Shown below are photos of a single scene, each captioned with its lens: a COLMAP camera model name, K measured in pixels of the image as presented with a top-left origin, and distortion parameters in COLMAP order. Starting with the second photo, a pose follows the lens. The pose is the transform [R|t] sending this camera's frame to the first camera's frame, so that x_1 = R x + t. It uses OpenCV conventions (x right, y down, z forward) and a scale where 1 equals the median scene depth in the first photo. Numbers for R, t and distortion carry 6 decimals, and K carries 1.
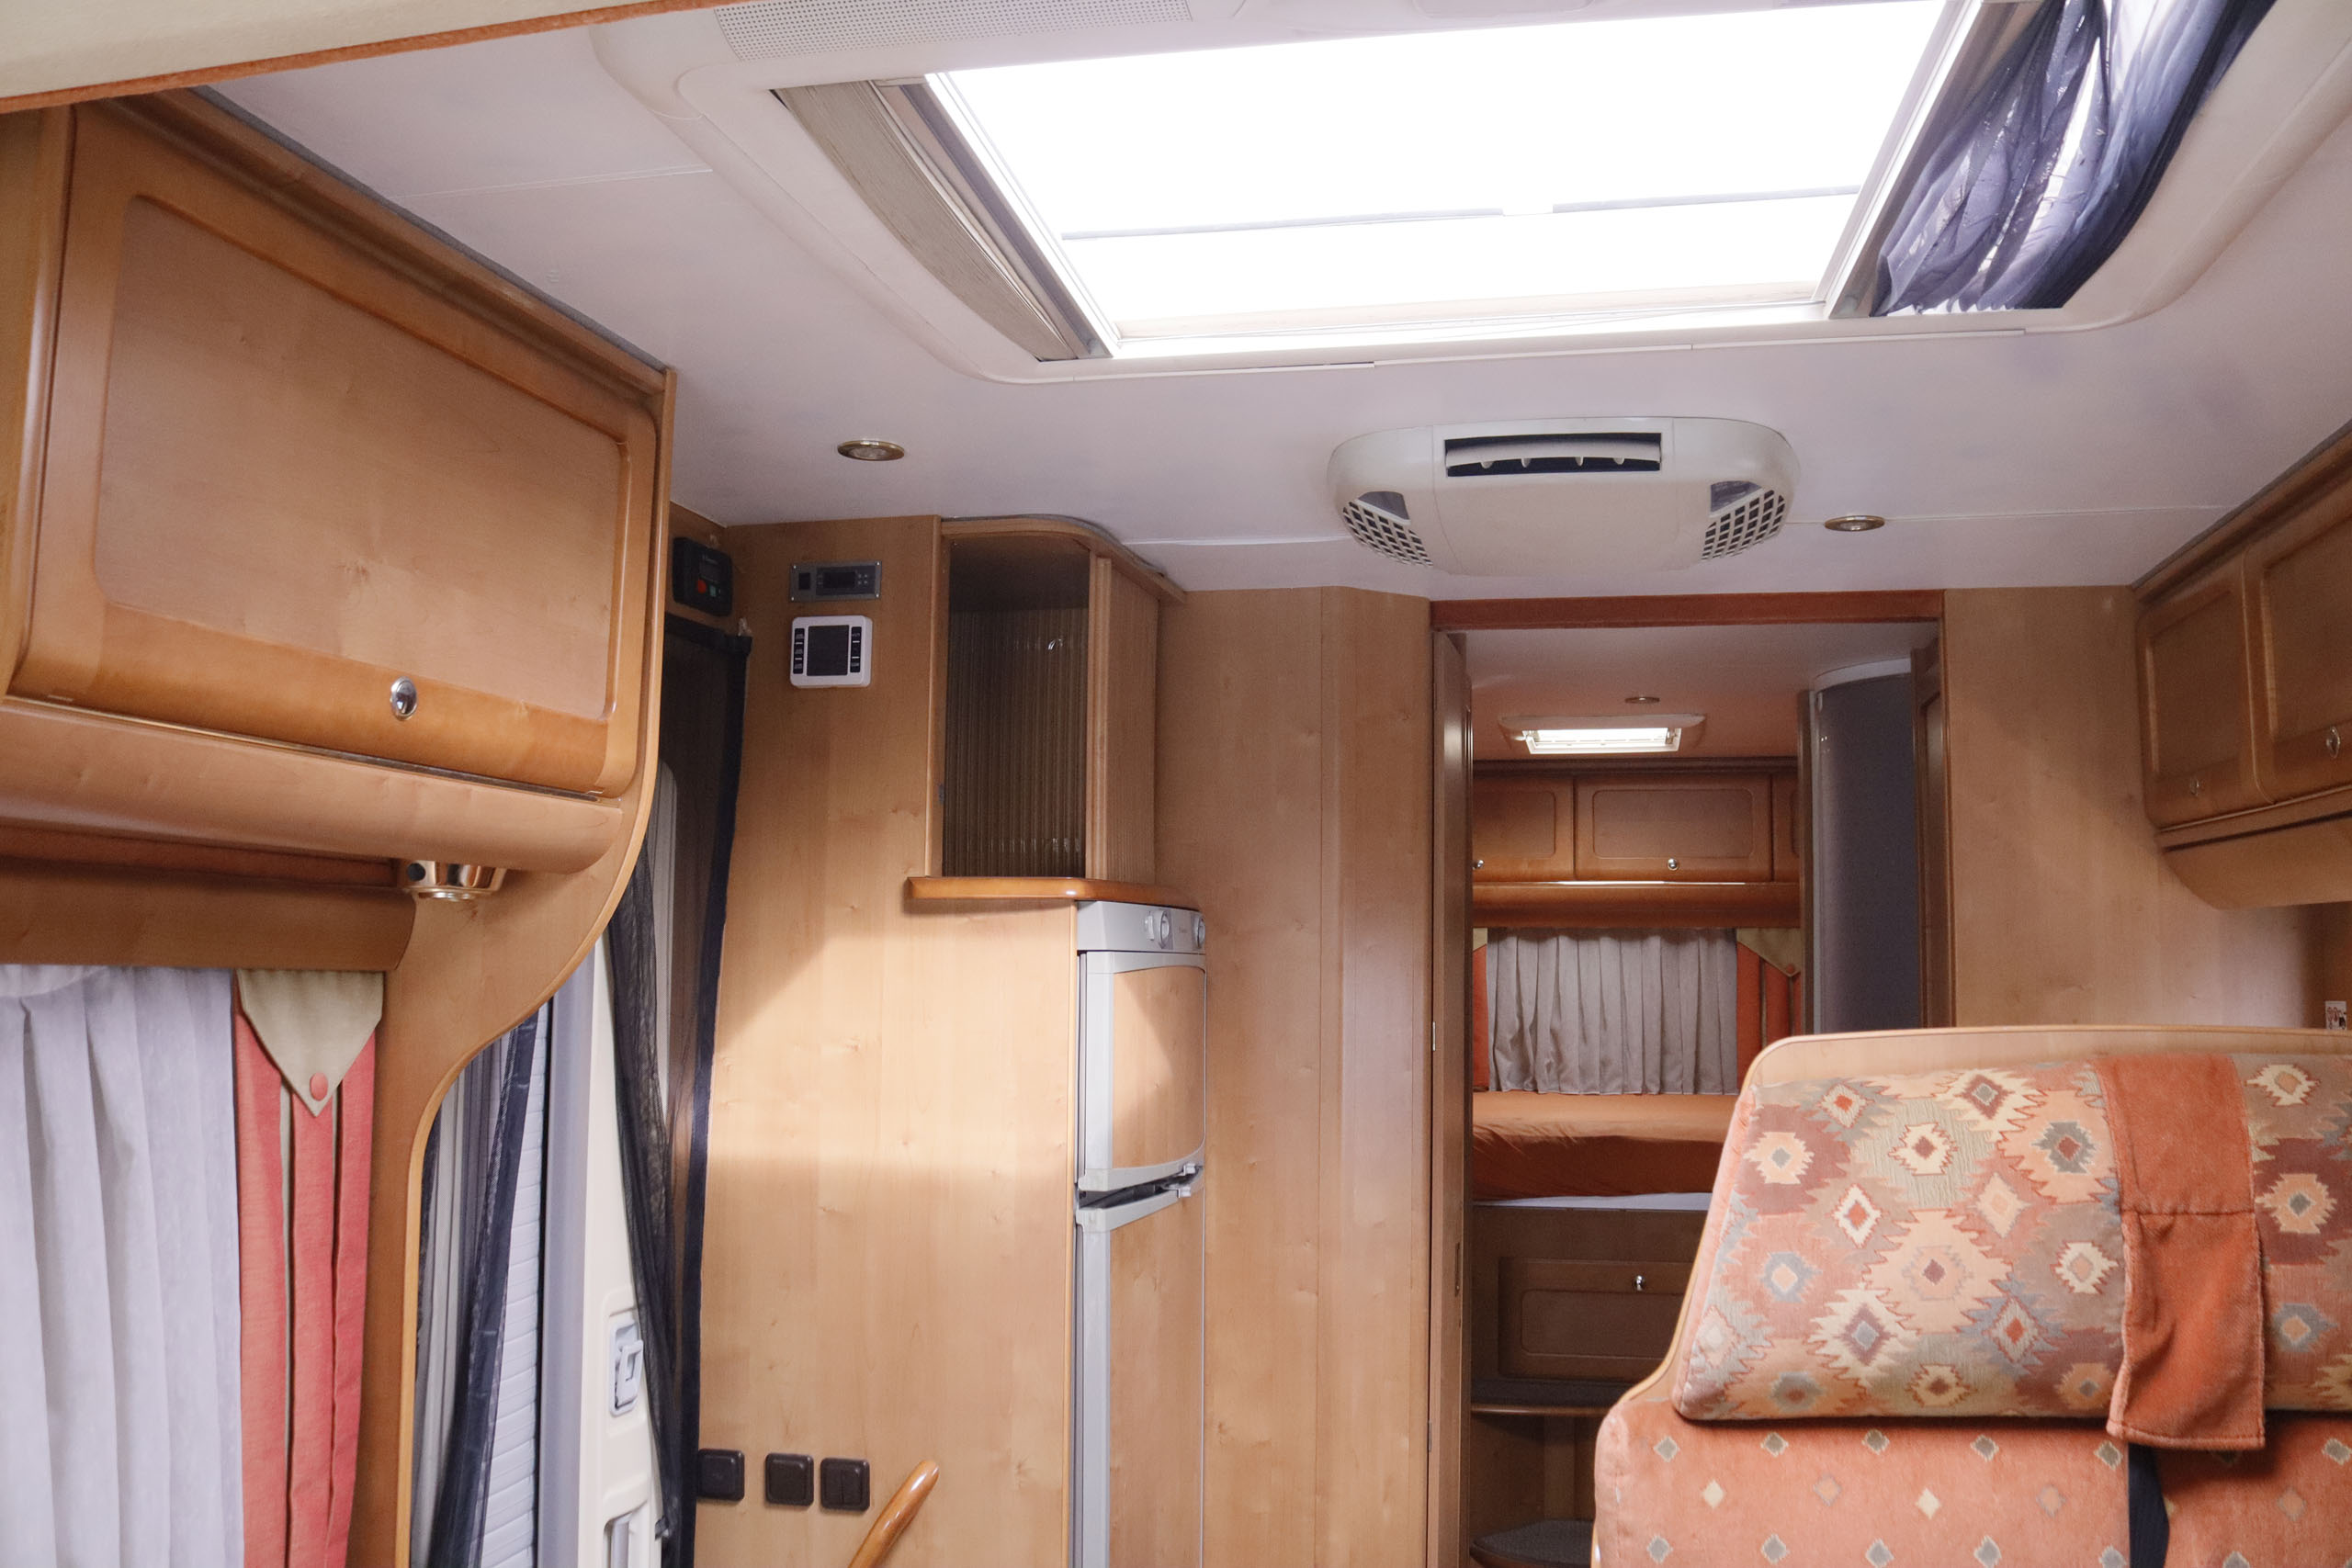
lens RADIAL K [[1945.8, 0, 1182.1], [0, 1945.8, 746.9], [0, 0, 1]] dist [-0.163841, 0.135317]
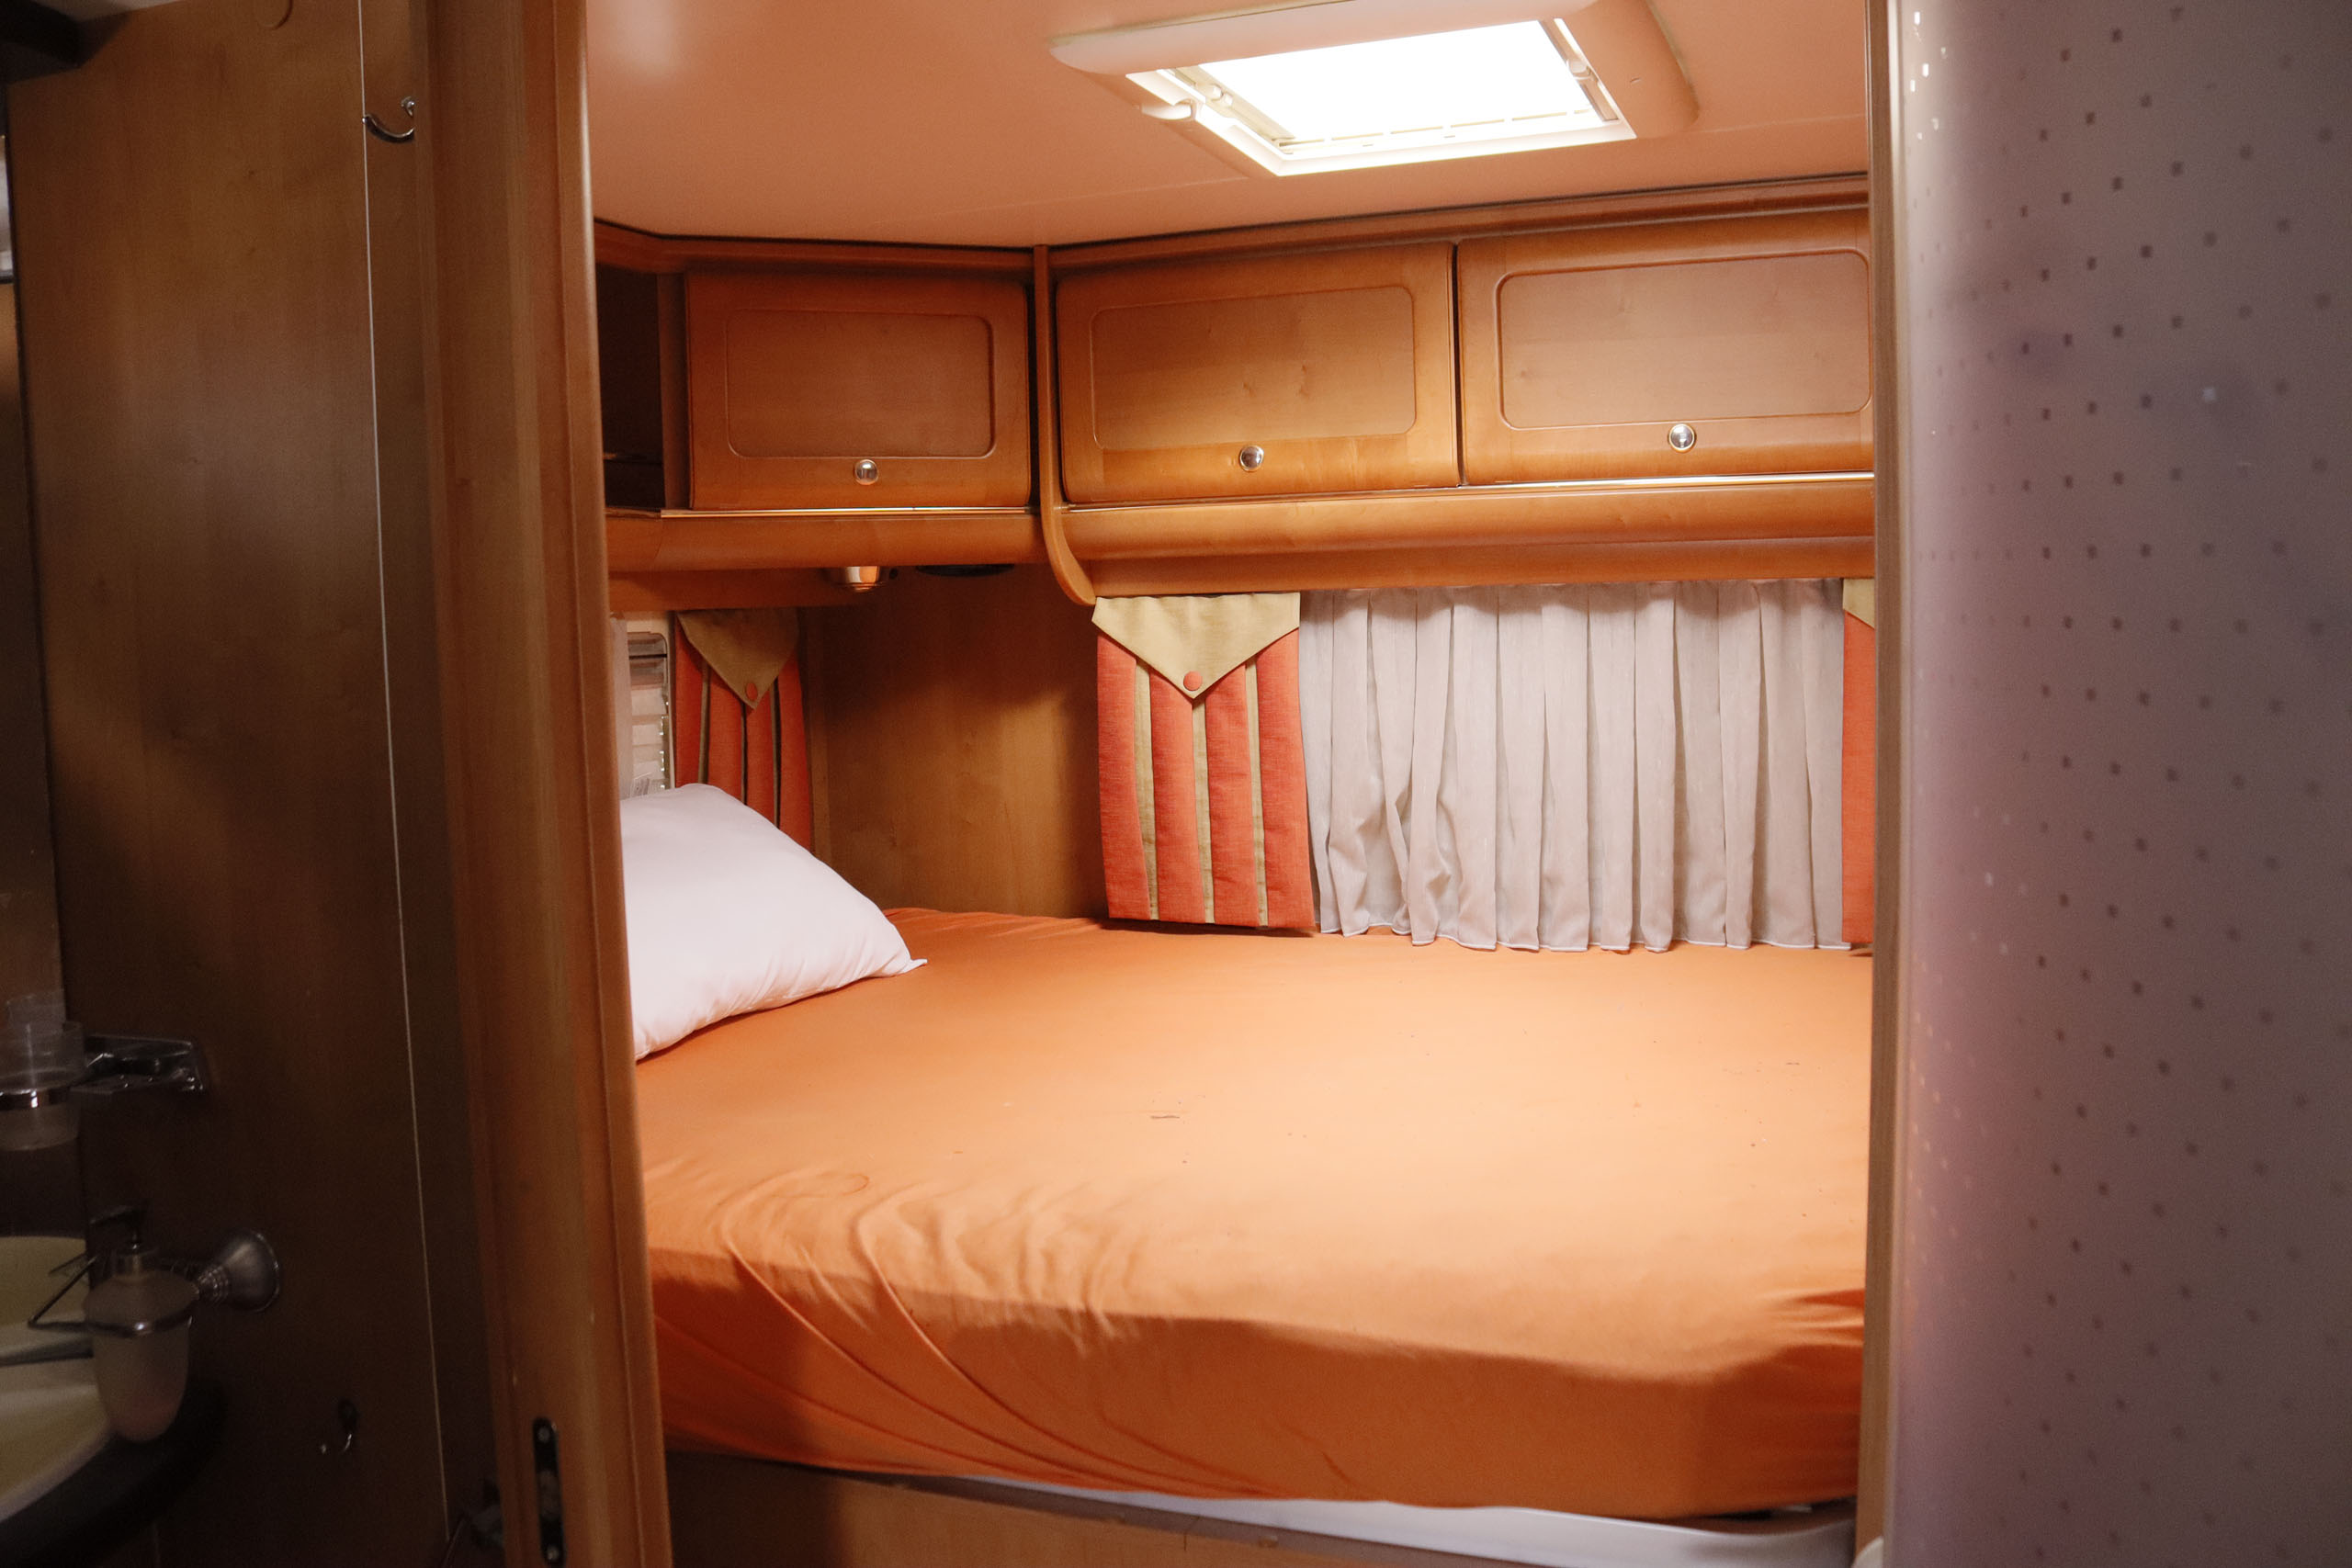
lens RADIAL K [[1945.8, 0, 1180.6], [0, 1945.8, 745.1], [0, 0, 1]] dist [-0.163841, 0.135317]
pose [[0.988470, -0.031837, -0.148032, 0.428906], [0.059623, 0.980500, 0.187256, 0.087537], [0.139184, -0.193923, 0.971093, 1.162390]]
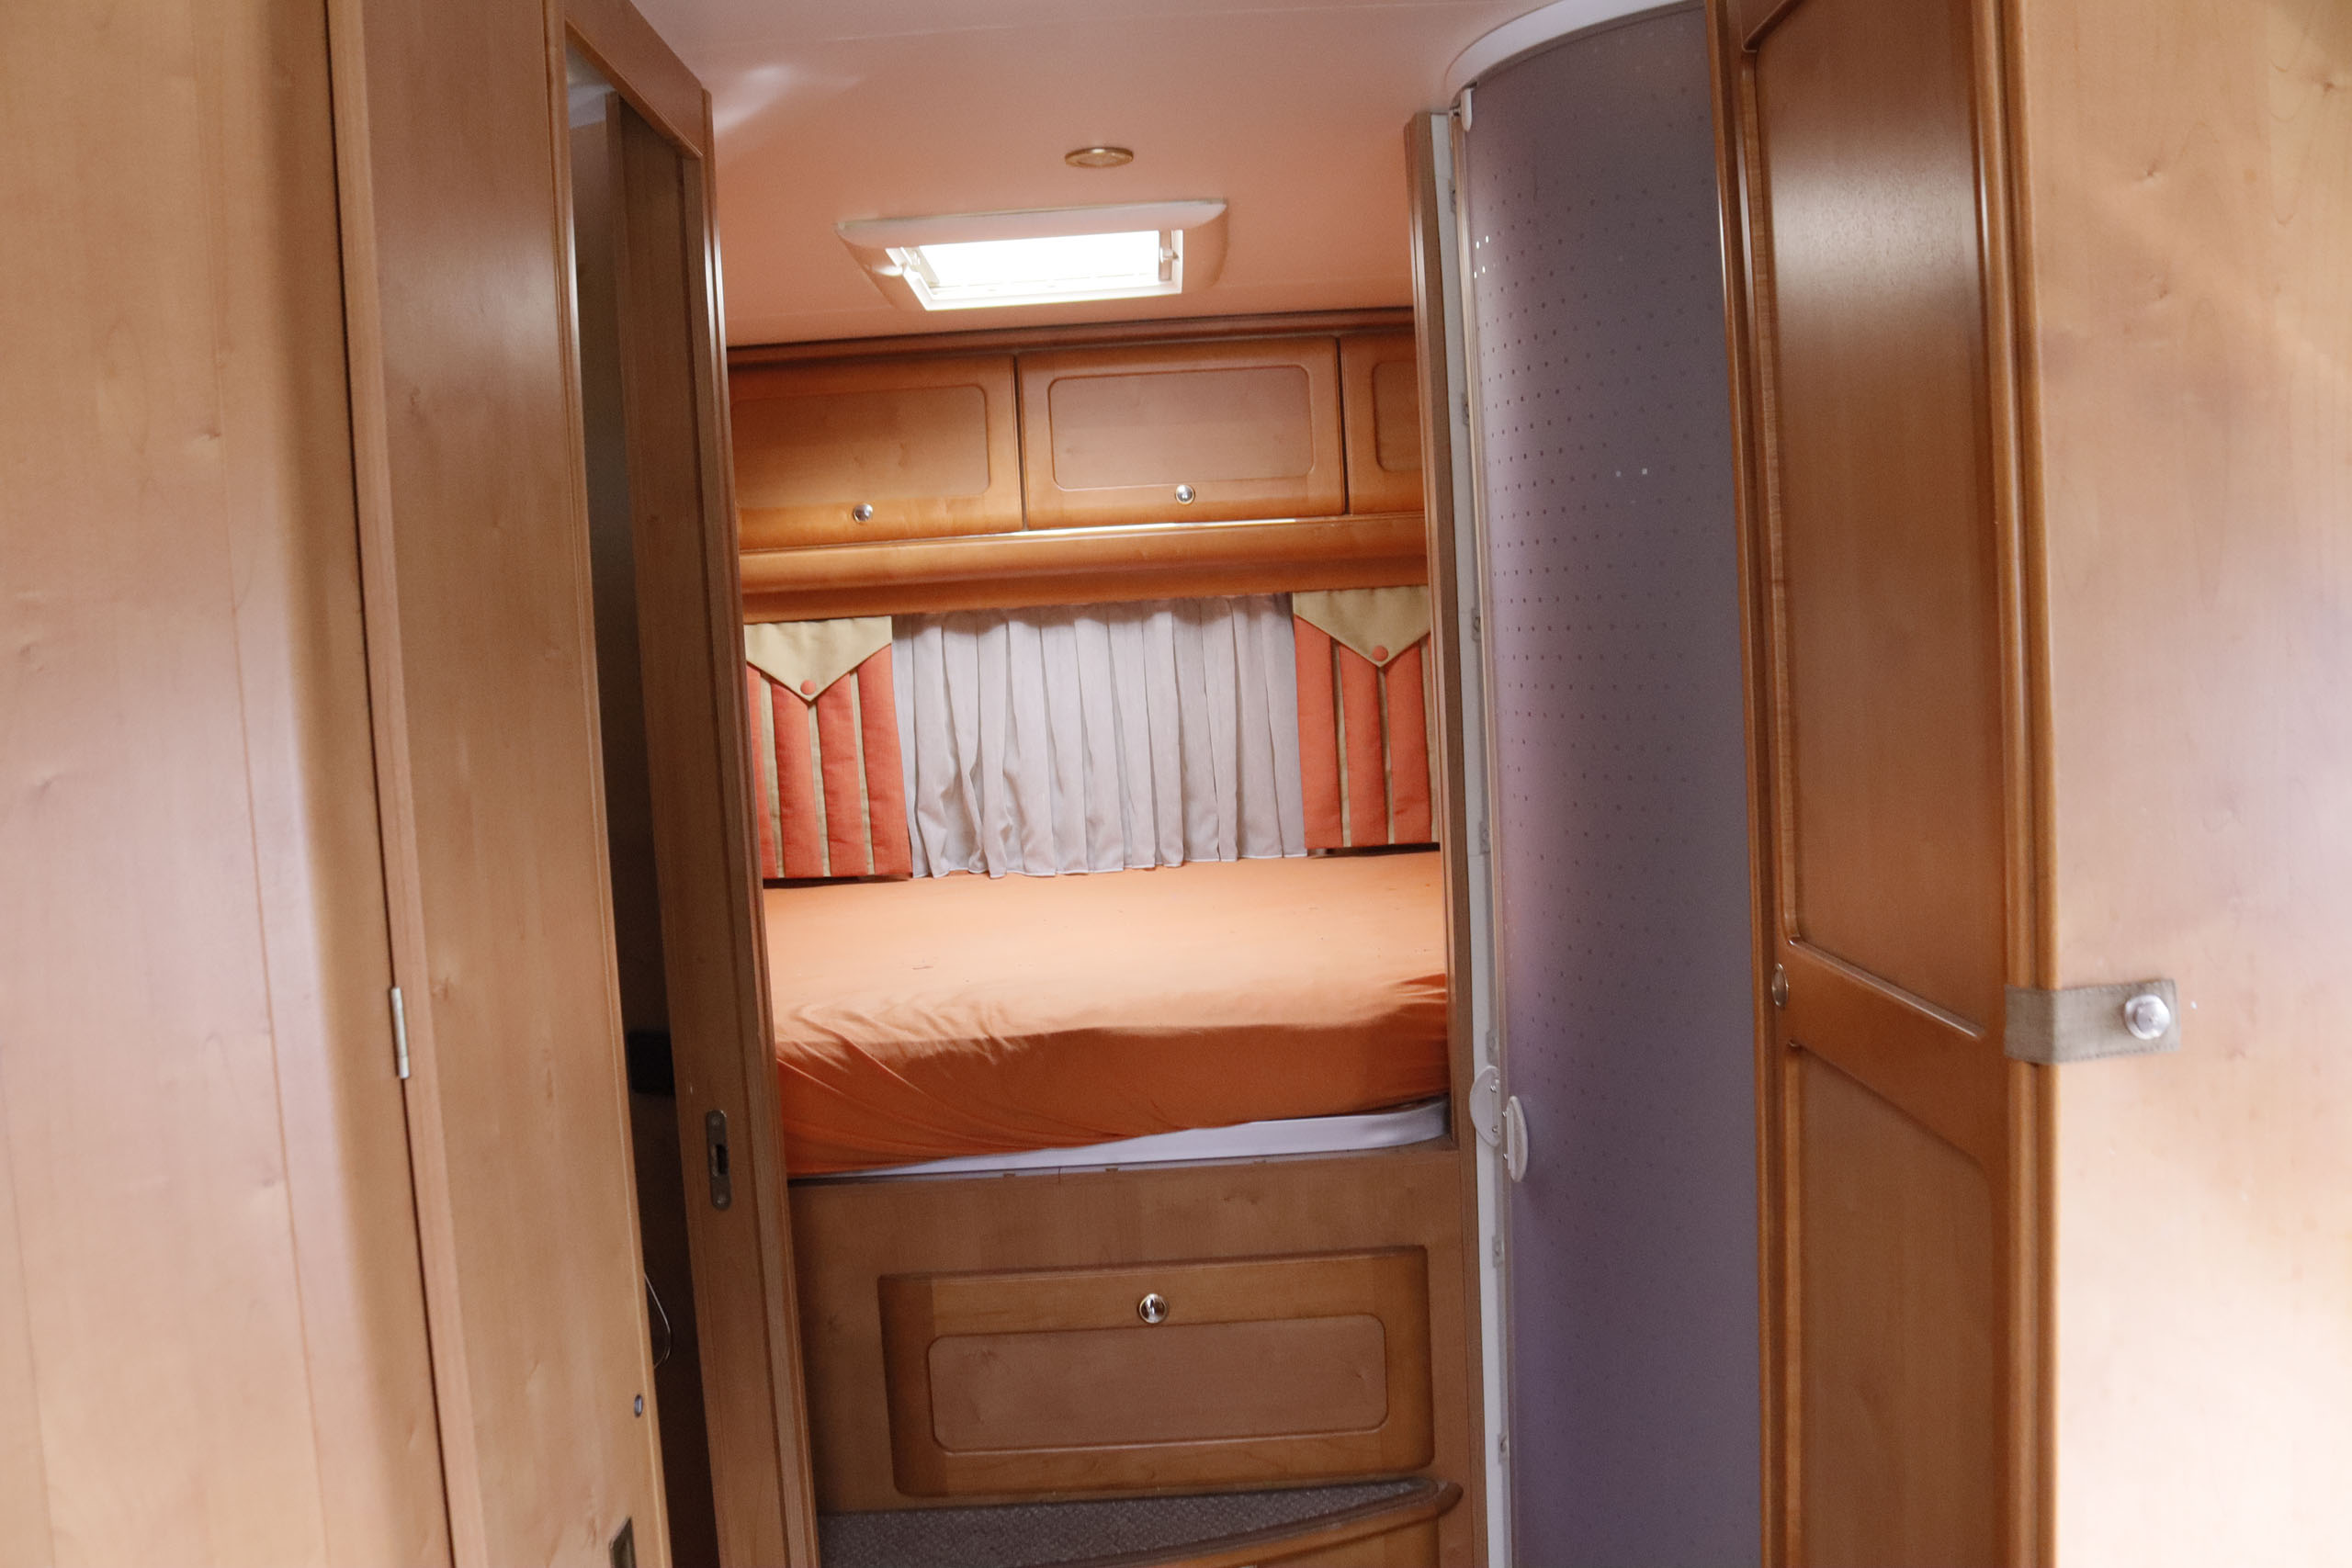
lens RADIAL K [[1945.8, 0, 1167.1], [0, 1945.8, 728.7], [0, 0, 1]] dist [-0.163841, 0.135317]
pose [[0.972167, -0.080387, 0.220065, 0.227975], [0.043891, 0.985154, 0.165968, 0.067436], [-0.230140, -0.151690, 0.961263, 0.842055]]
